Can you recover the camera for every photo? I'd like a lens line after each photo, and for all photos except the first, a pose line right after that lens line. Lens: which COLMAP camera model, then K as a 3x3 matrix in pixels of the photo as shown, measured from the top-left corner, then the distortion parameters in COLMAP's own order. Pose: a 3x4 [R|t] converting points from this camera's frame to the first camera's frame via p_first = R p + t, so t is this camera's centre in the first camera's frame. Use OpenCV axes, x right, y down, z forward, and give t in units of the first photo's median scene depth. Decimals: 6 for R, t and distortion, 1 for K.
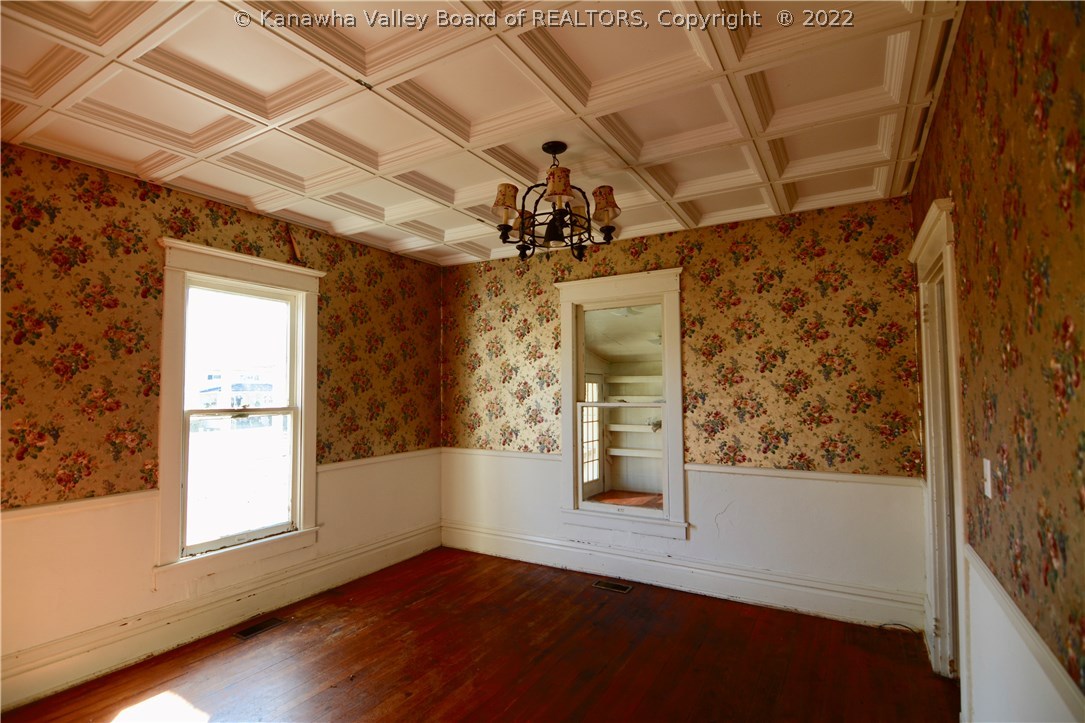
lens RADIAL K [[526.0, 0, 535.6], [0, 526.0, 361.9], [0, 0, 1]] dist [-0.003157, -0.000470]
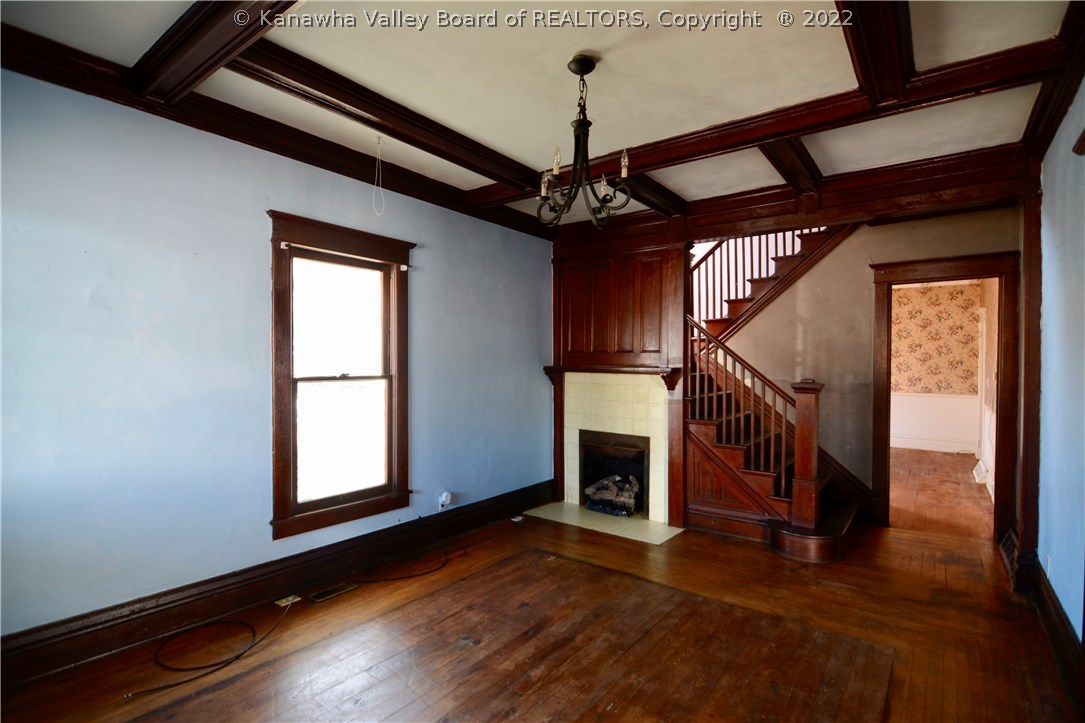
lens RADIAL K [[526.0, 0, 549.7], [0, 526.0, 364.7], [0, 0, 1]] dist [-0.003157, -0.000470]
pose [[0.994605, 0.016644, -0.102395, -0.997062], [-0.010960, 0.998381, 0.055820, -0.044668], [0.103158, -0.054397, 0.993176, -1.612684]]
